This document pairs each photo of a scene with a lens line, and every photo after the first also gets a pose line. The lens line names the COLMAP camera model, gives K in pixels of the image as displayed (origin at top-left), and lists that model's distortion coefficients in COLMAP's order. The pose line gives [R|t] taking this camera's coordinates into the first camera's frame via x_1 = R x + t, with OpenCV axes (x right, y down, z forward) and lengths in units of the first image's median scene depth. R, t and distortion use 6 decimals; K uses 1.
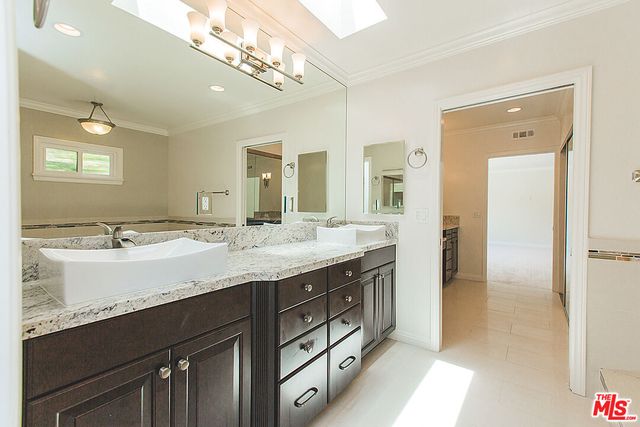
lens RADIAL K [[283.3, 0, 320.0], [0, 283.3, 213.5], [0, 0, 1]] dist [-0.001003, -0.000248]
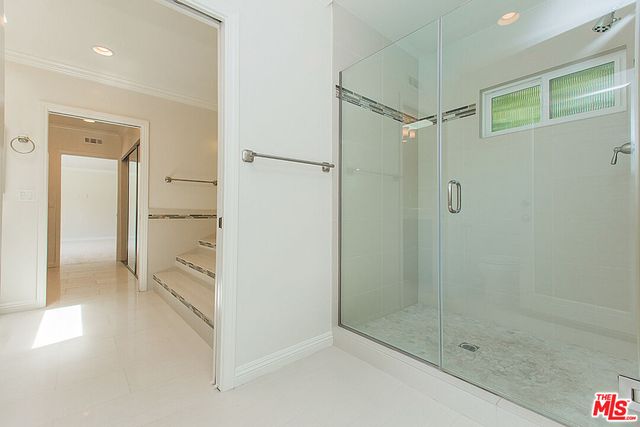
lens RADIAL K [[283.3, 0, 320.0], [0, 283.3, 213.5], [0, 0, 1]] dist [-0.001003, -0.000248]
pose [[0.217405, 0.003670, 0.976075, -0.504094], [0.011802, 0.999910, -0.006388, 0.103386], [-0.976010, 0.012908, 0.217342, -0.419331]]
